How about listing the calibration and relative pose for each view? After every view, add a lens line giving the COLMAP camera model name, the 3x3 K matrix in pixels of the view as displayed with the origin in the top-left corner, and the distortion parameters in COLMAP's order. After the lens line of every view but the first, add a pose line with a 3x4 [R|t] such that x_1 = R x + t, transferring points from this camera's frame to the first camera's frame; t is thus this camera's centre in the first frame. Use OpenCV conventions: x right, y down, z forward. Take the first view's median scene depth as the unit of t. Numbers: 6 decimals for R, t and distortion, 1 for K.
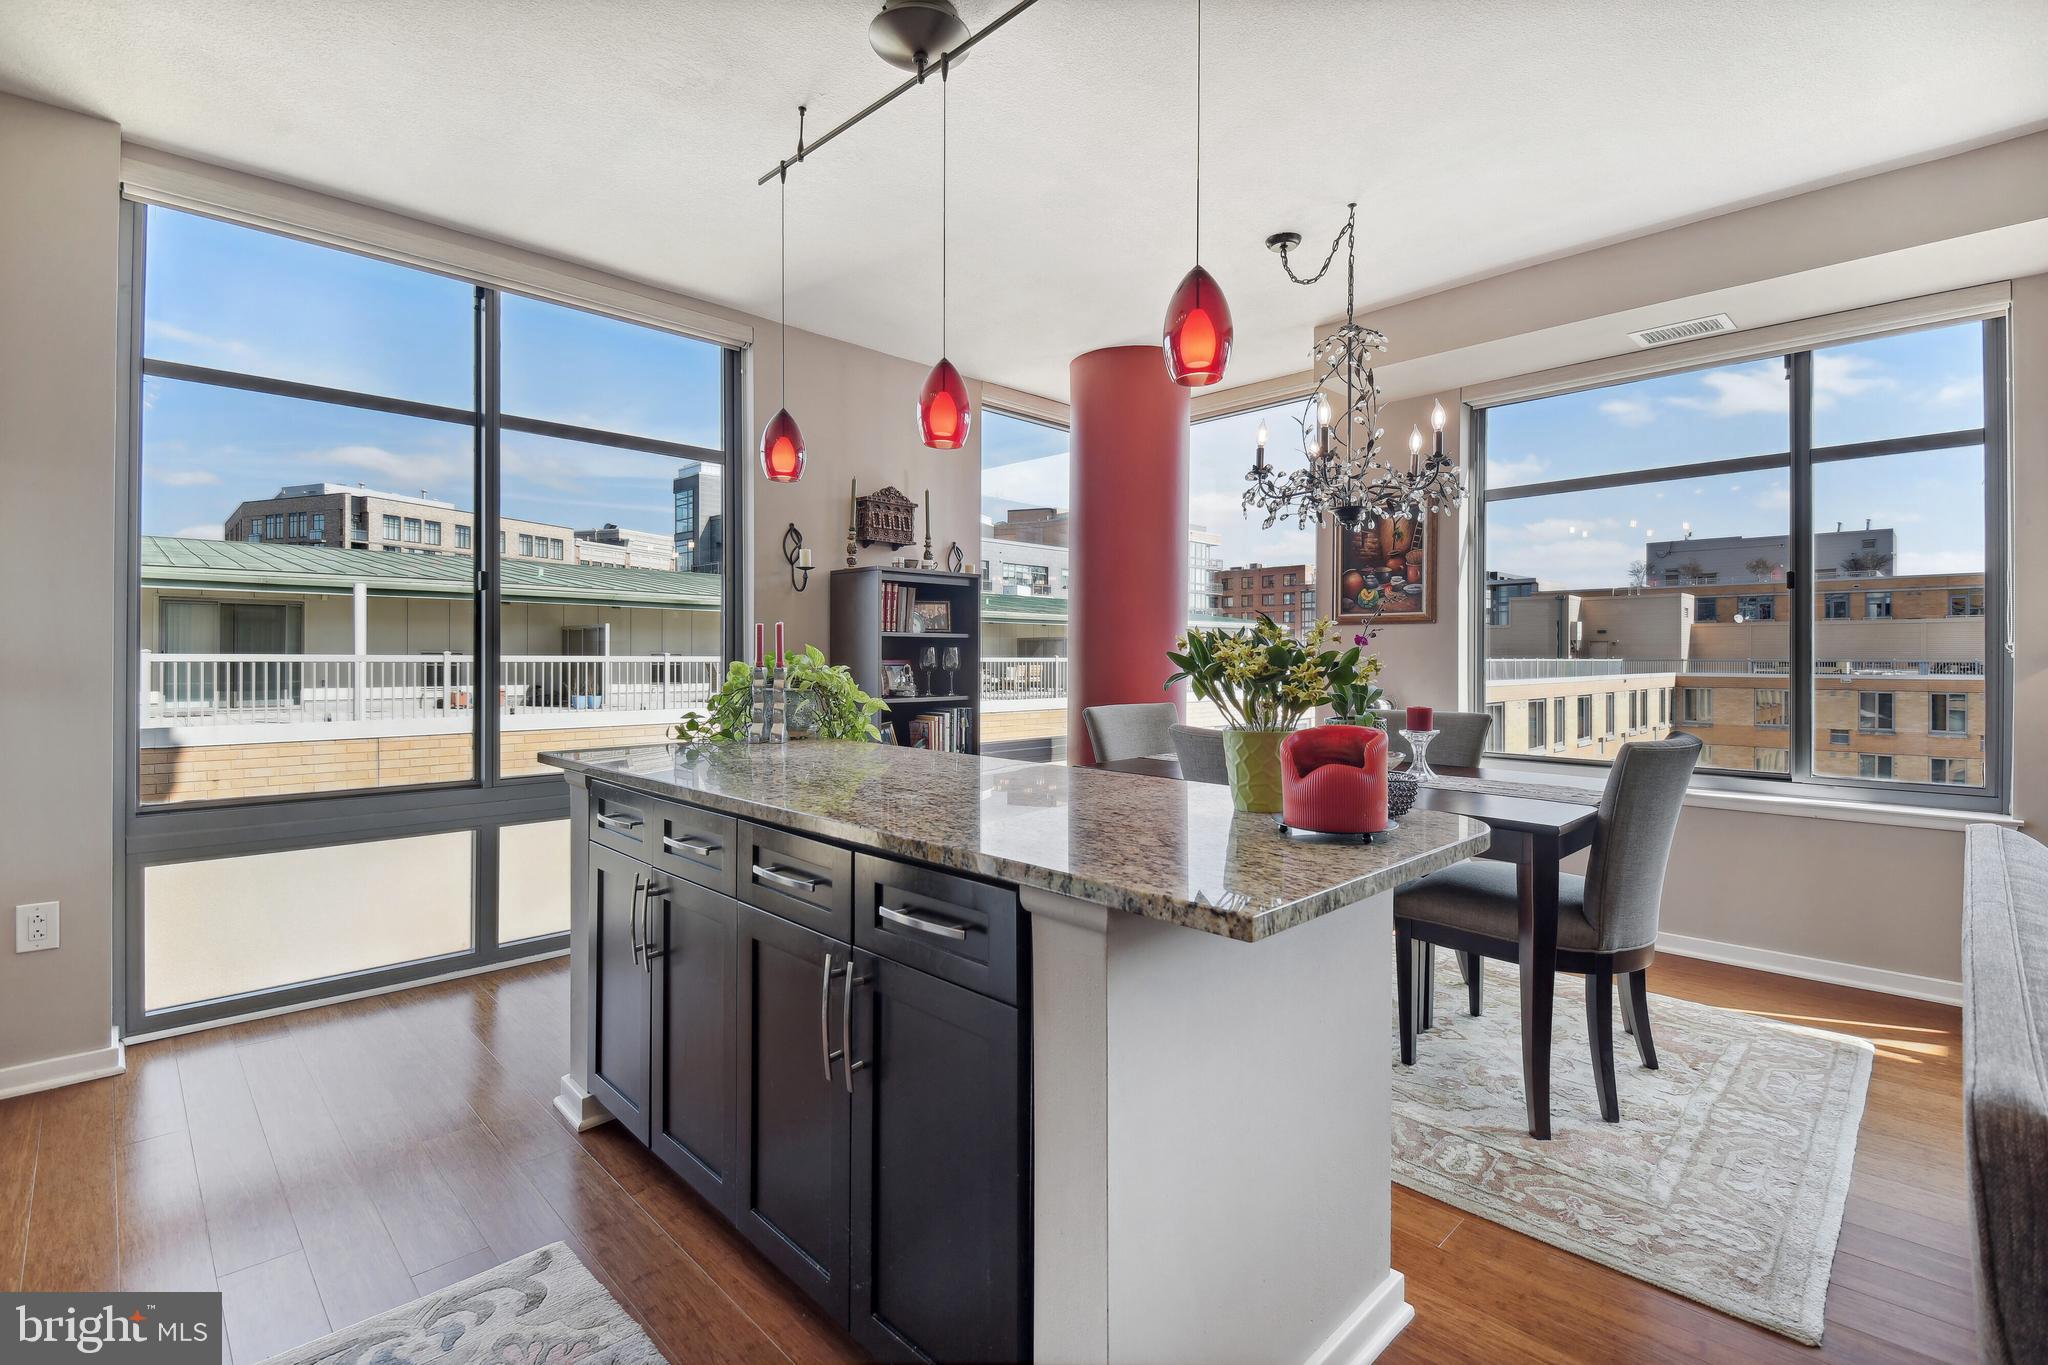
lens RADIAL K [[938.8, 0, 1000.7], [0, 938.8, 668.5], [0, 0, 1]] dist [0.015548, -0.009122]
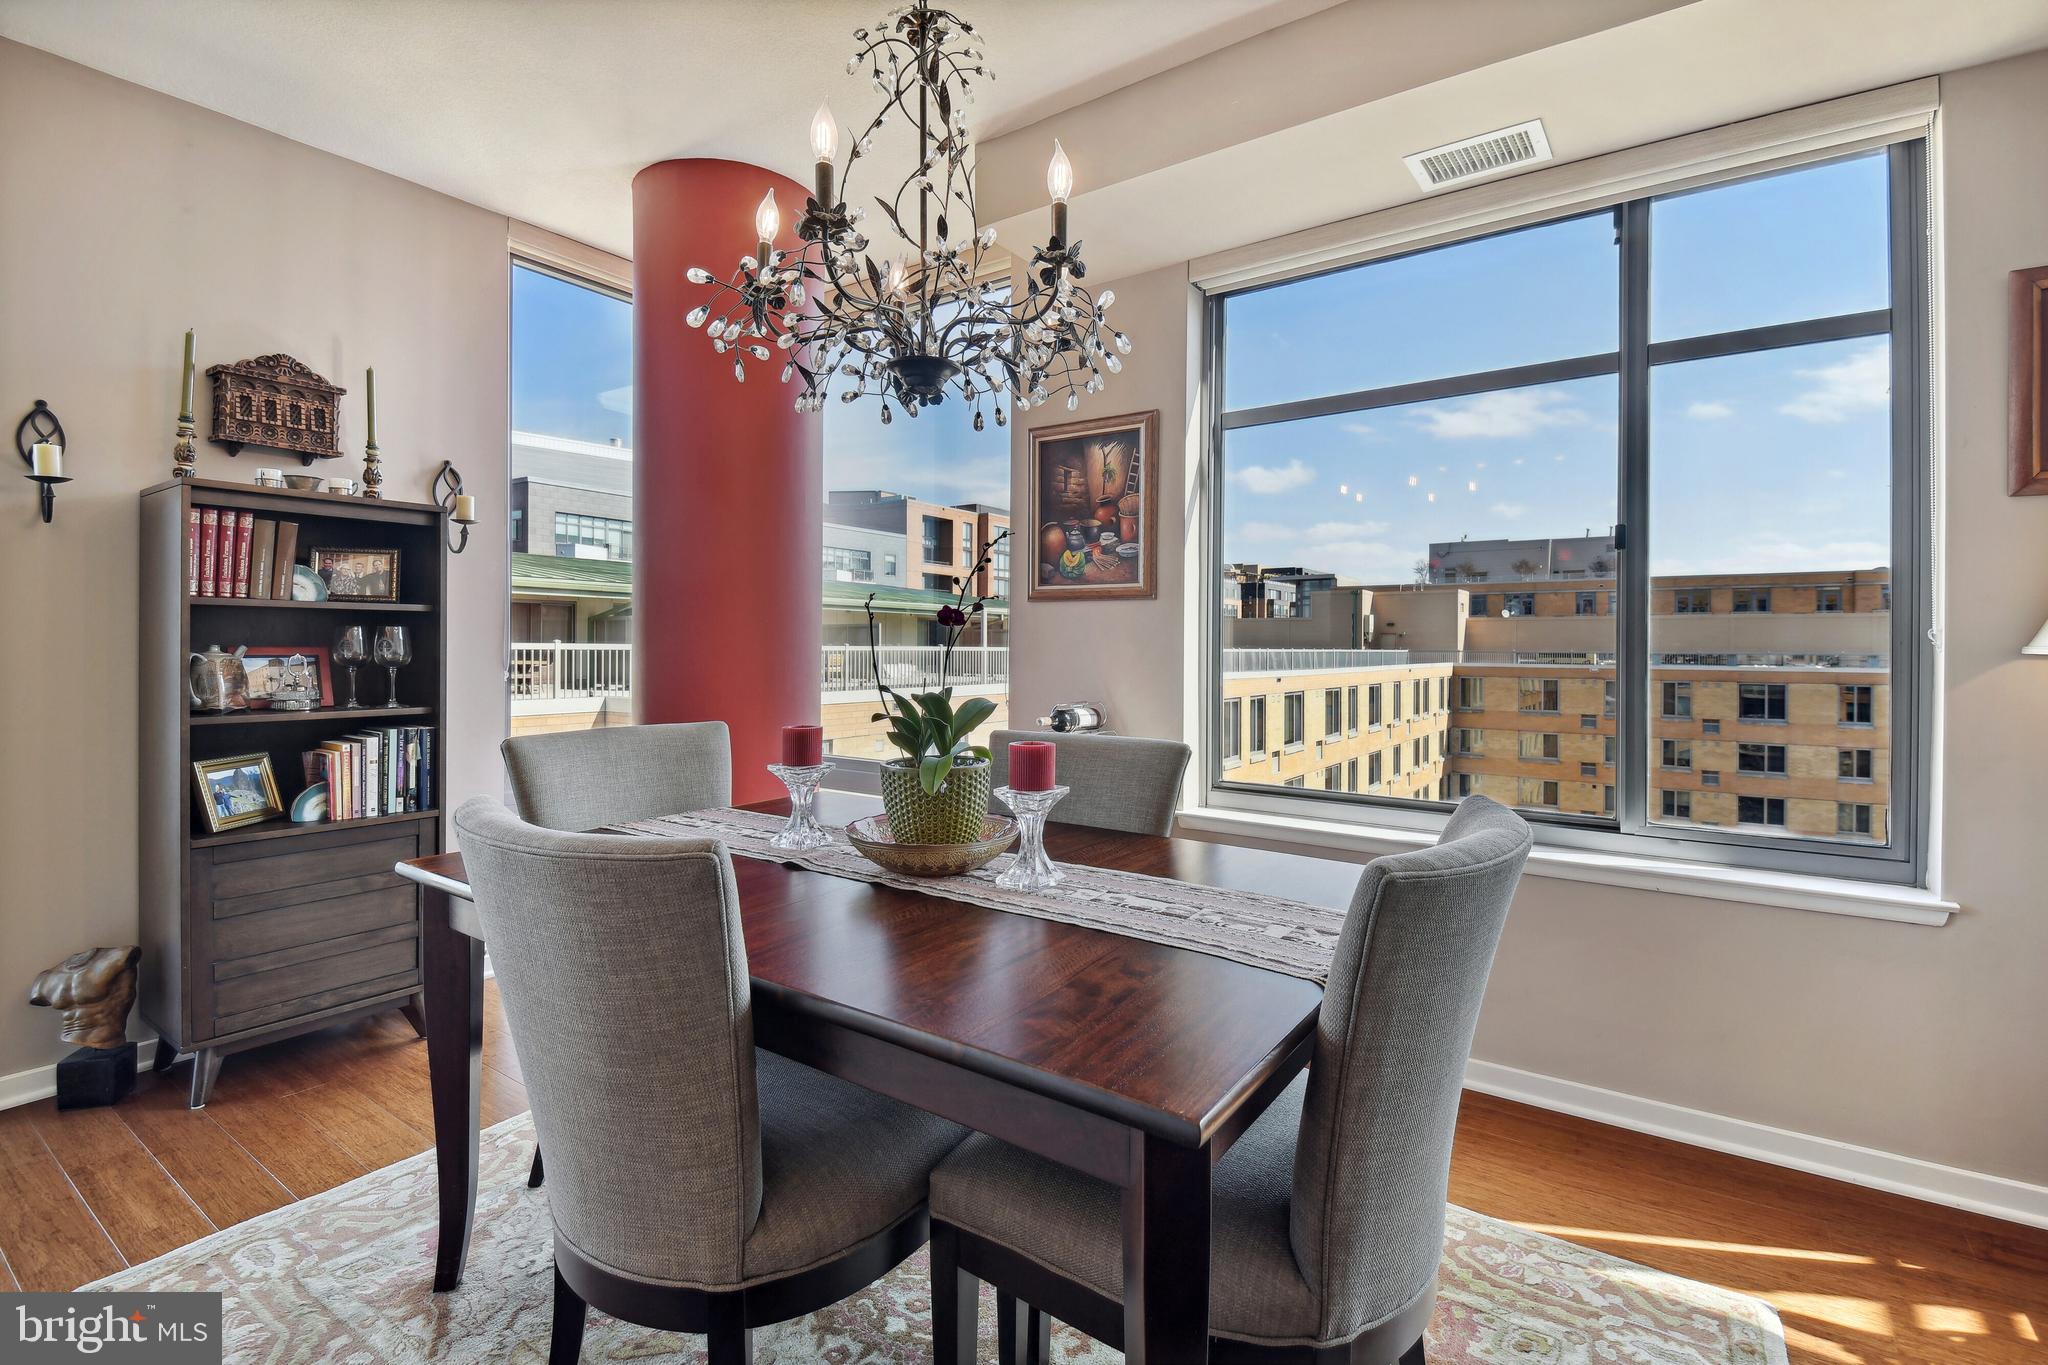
lens RADIAL K [[938.8, 0, 992.3], [0, 938.8, 656.3], [0, 0, 1]] dist [0.015548, -0.009122]
pose [[0.986206, 0.004747, 0.165455, 0.221393], [-0.004759, 0.999989, -0.000324, -0.004201], [-0.165455, -0.000468, 0.986217, 0.321872]]
